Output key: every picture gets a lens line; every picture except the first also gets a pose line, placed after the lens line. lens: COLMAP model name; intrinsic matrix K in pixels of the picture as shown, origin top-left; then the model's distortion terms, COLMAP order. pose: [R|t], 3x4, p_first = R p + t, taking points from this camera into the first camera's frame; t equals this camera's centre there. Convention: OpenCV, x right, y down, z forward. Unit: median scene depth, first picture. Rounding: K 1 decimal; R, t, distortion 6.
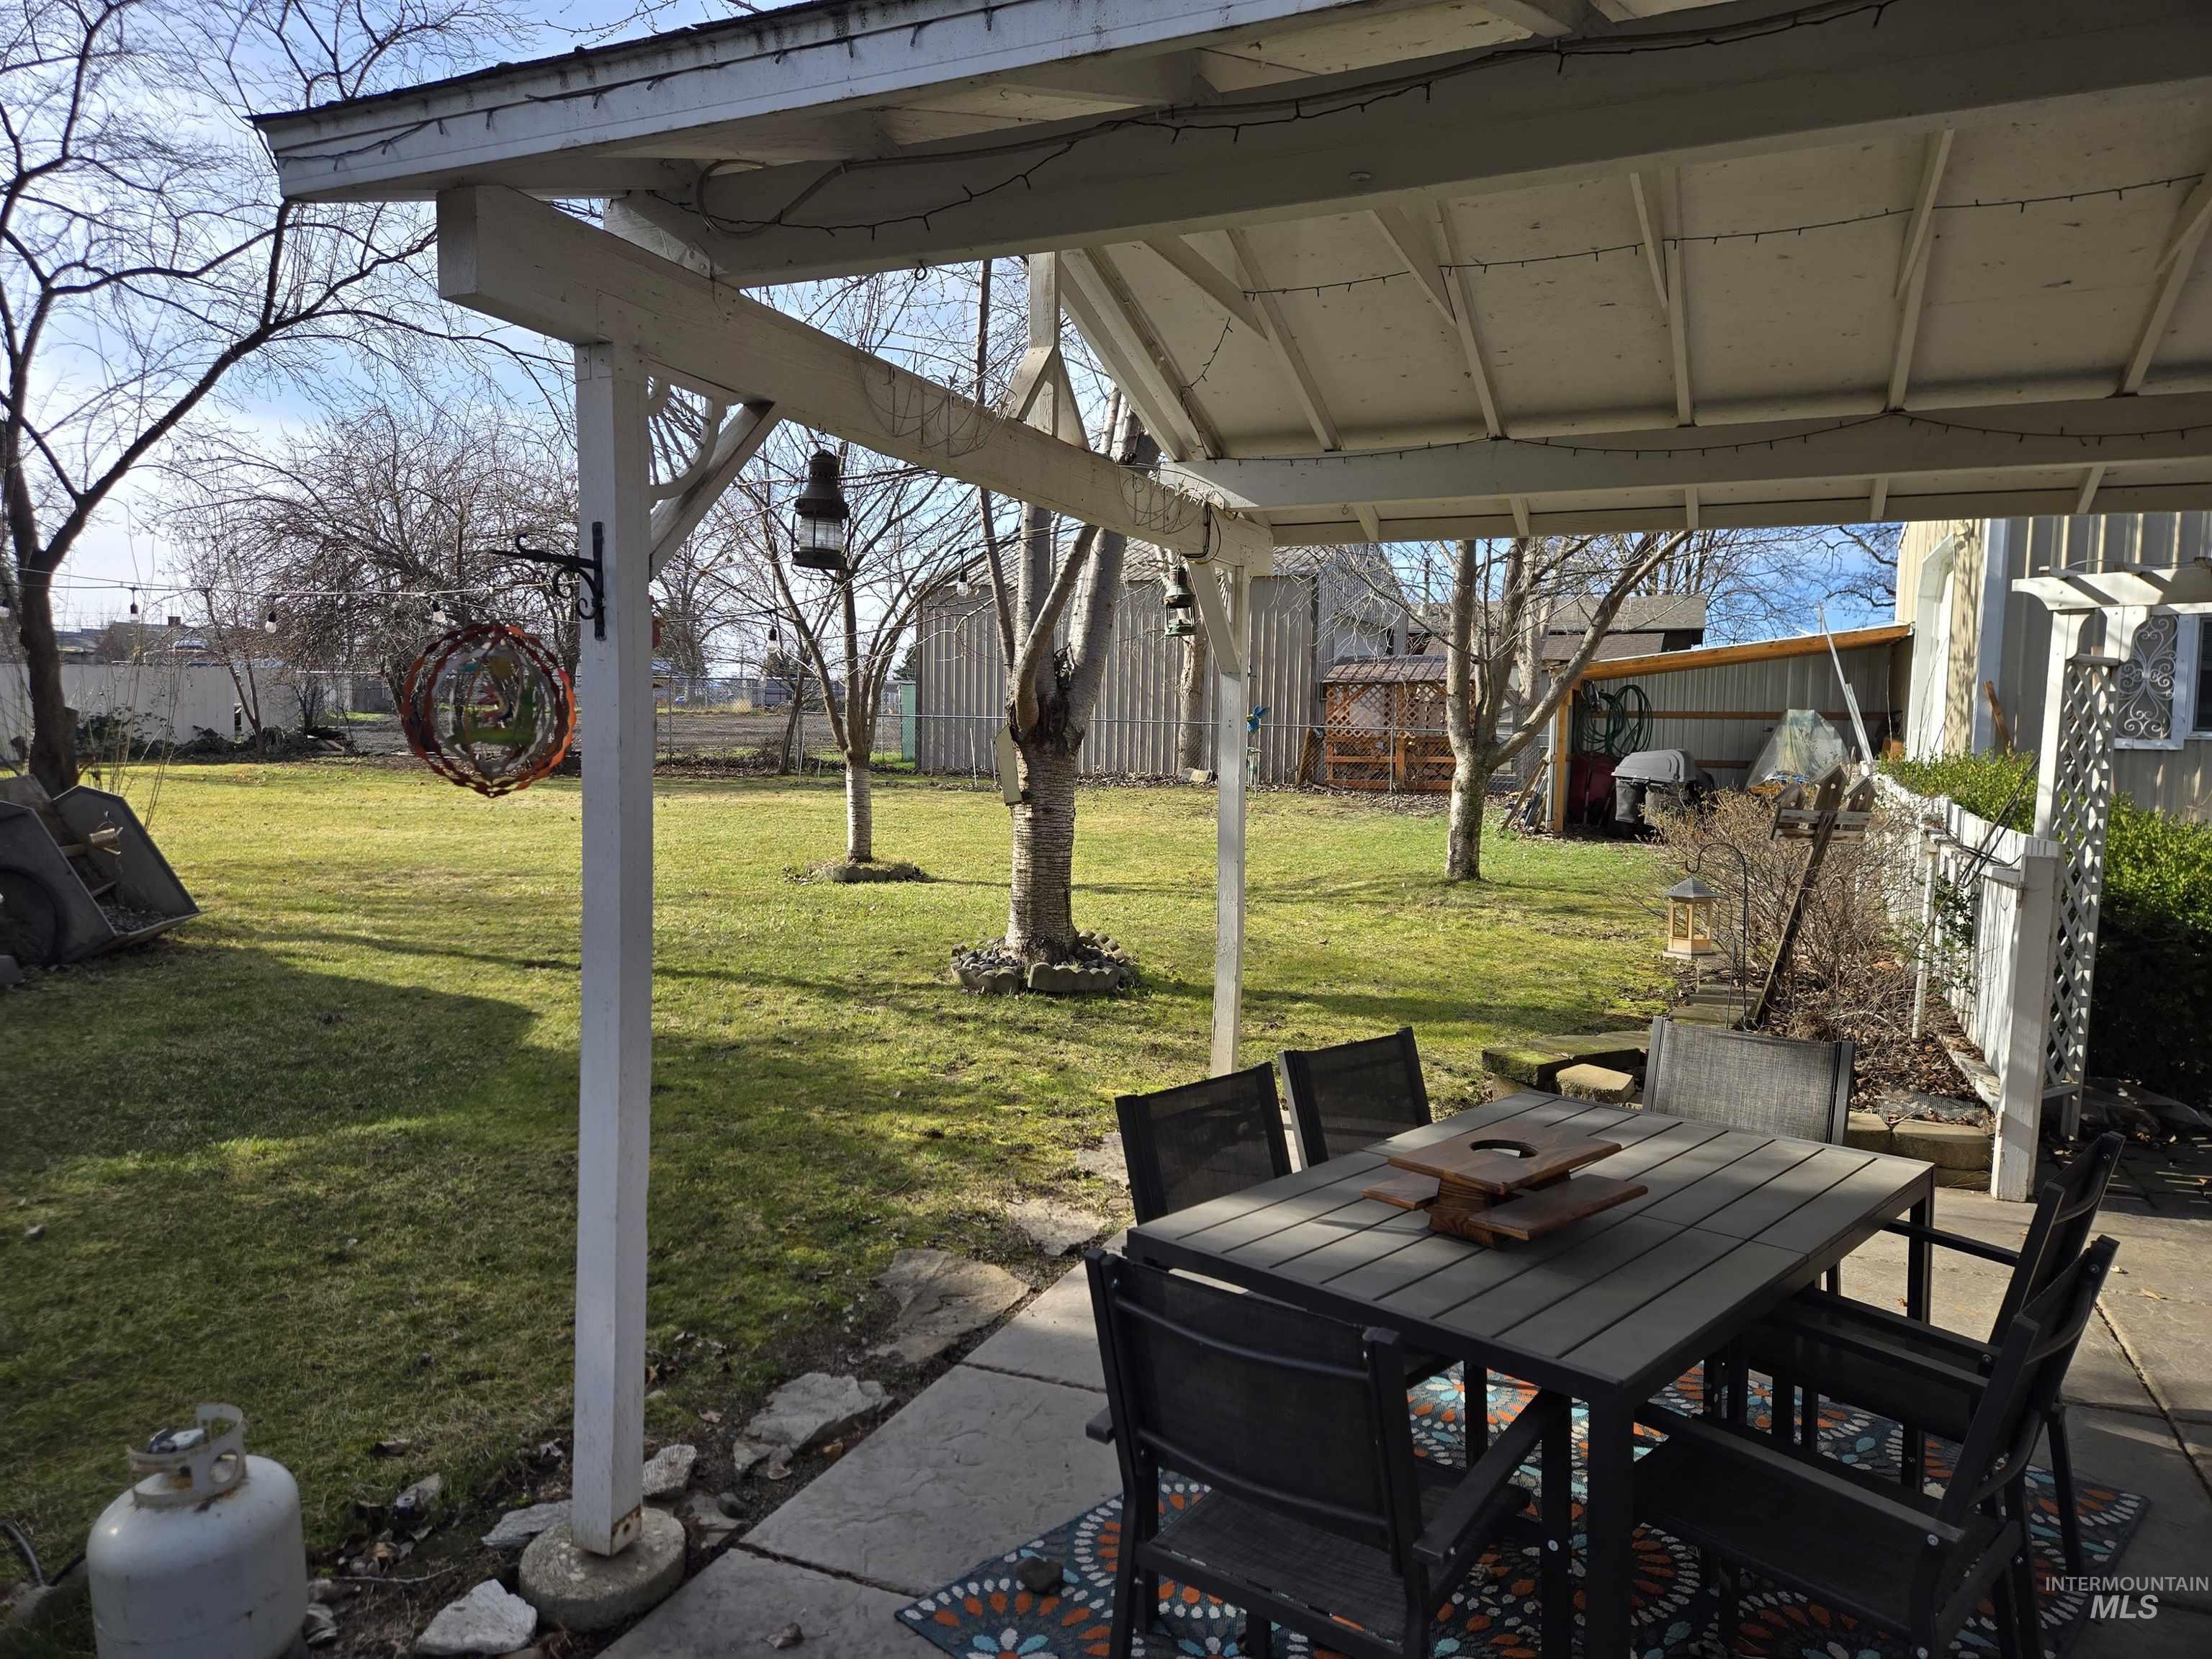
lens RADIAL K [[1473.5, 0, 1074.7], [0, 1473.5, 822.0], [0, 0, 1]] dist [0.079965, -0.062033]
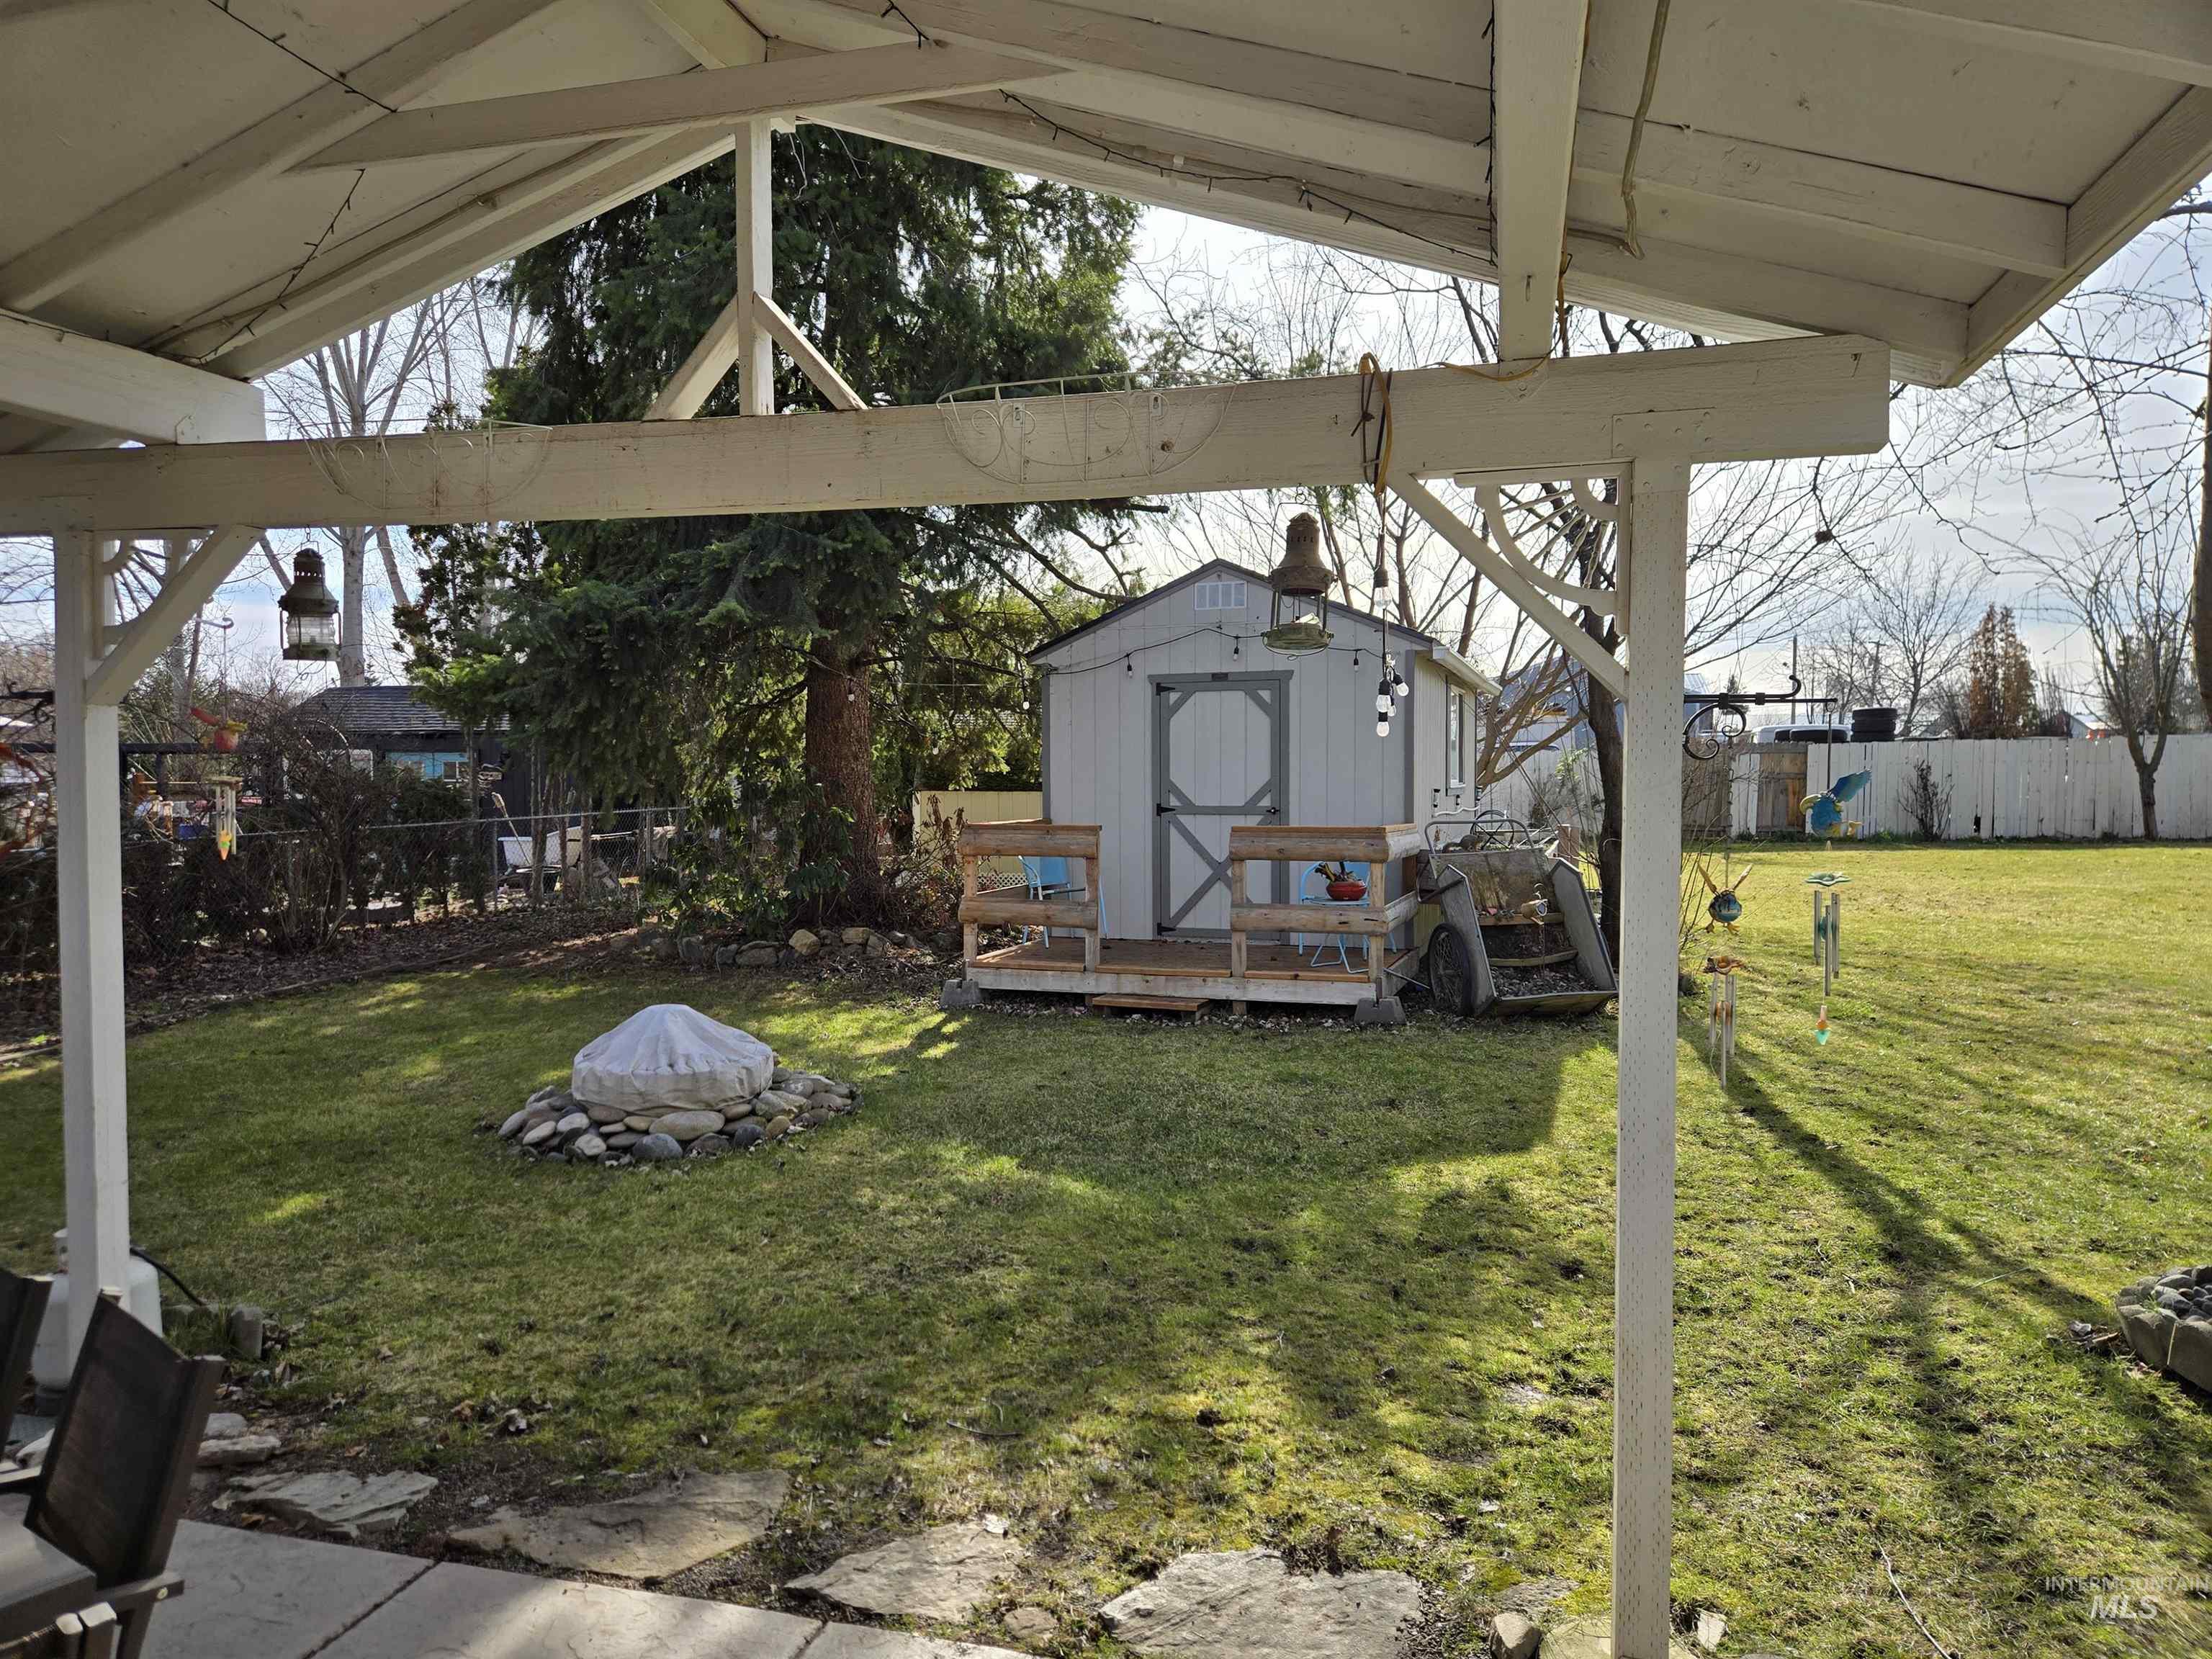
lens RADIAL K [[1473.5, 0, 1074.7], [0, 1473.5, 822.0], [0, 0, 1]] dist [0.079965, -0.062033]
pose [[0.155408, 0.019193, -0.987664, 0.572899], [-0.065667, 0.997801, 0.009057, -0.062699], [0.985665, 0.063449, 0.156326, 0.834346]]
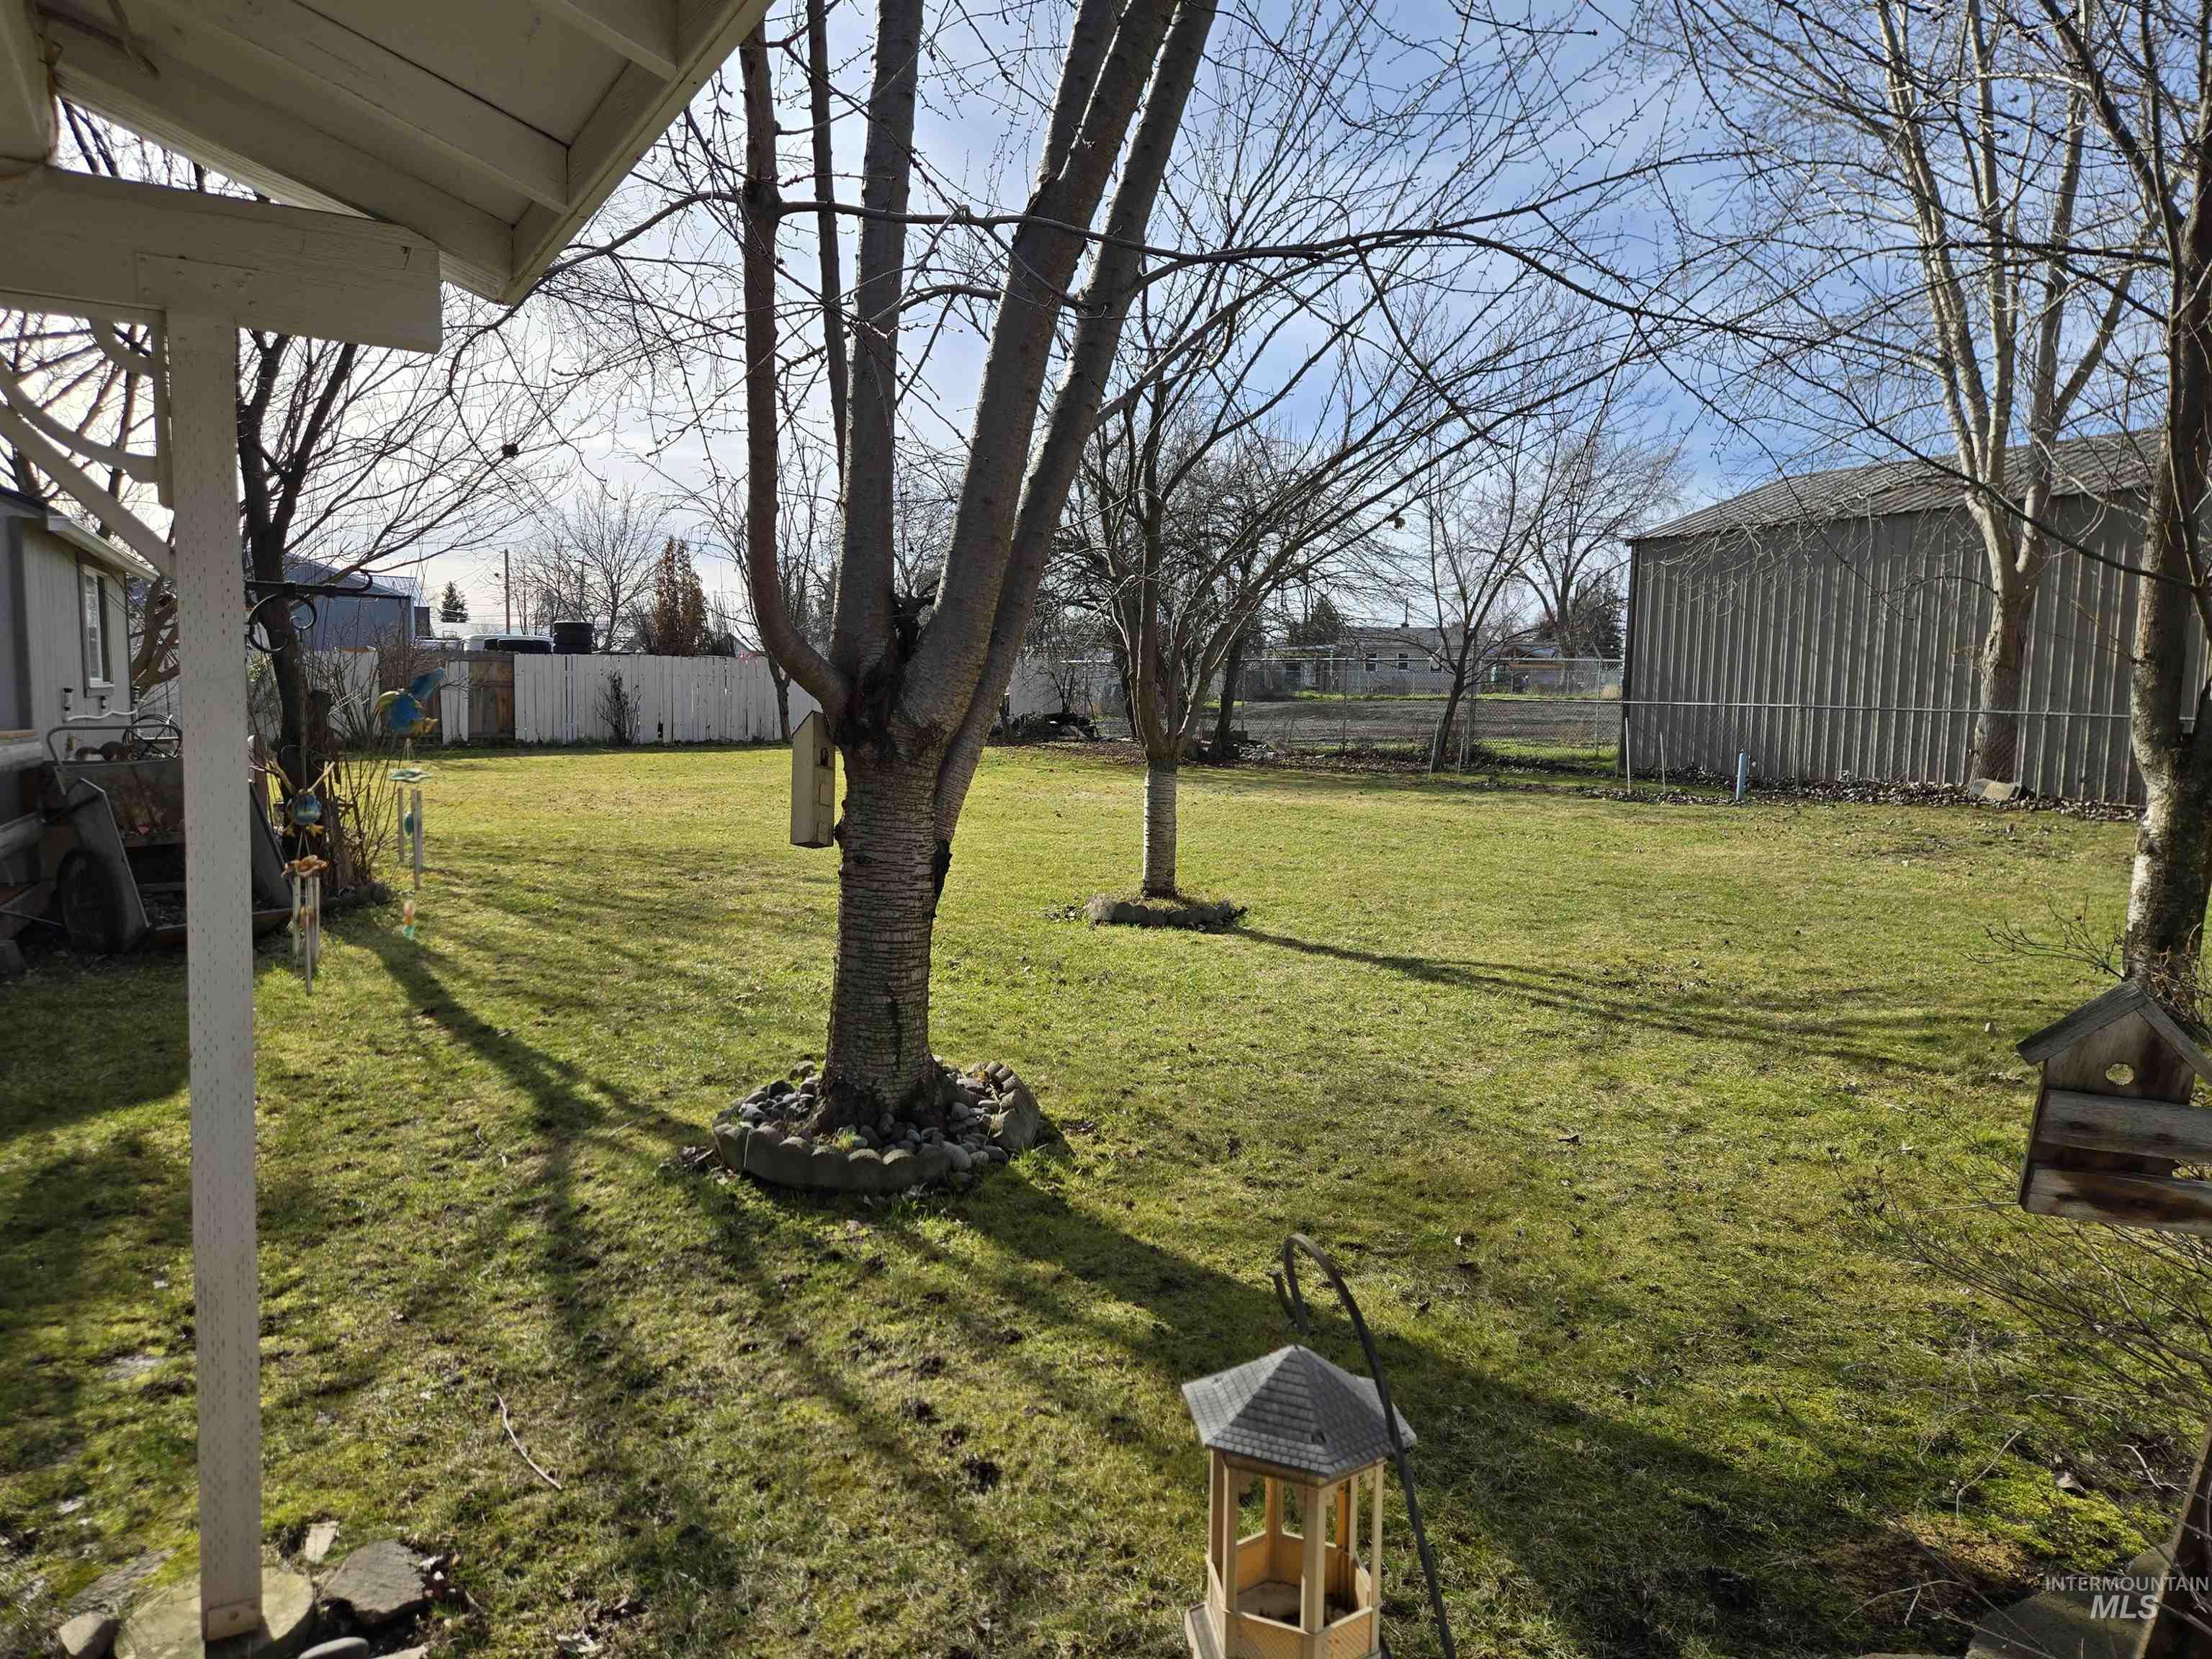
lens RADIAL K [[1473.5, 0, 1074.7], [0, 1473.5, 822.0], [0, 0, 1]] dist [0.079965, -0.062033]
pose [[0.821687, 0.050864, -0.567664, 0.585720], [-0.045816, 0.998681, 0.023165, -0.062354], [0.568094, 0.006973, 0.822934, 0.865973]]
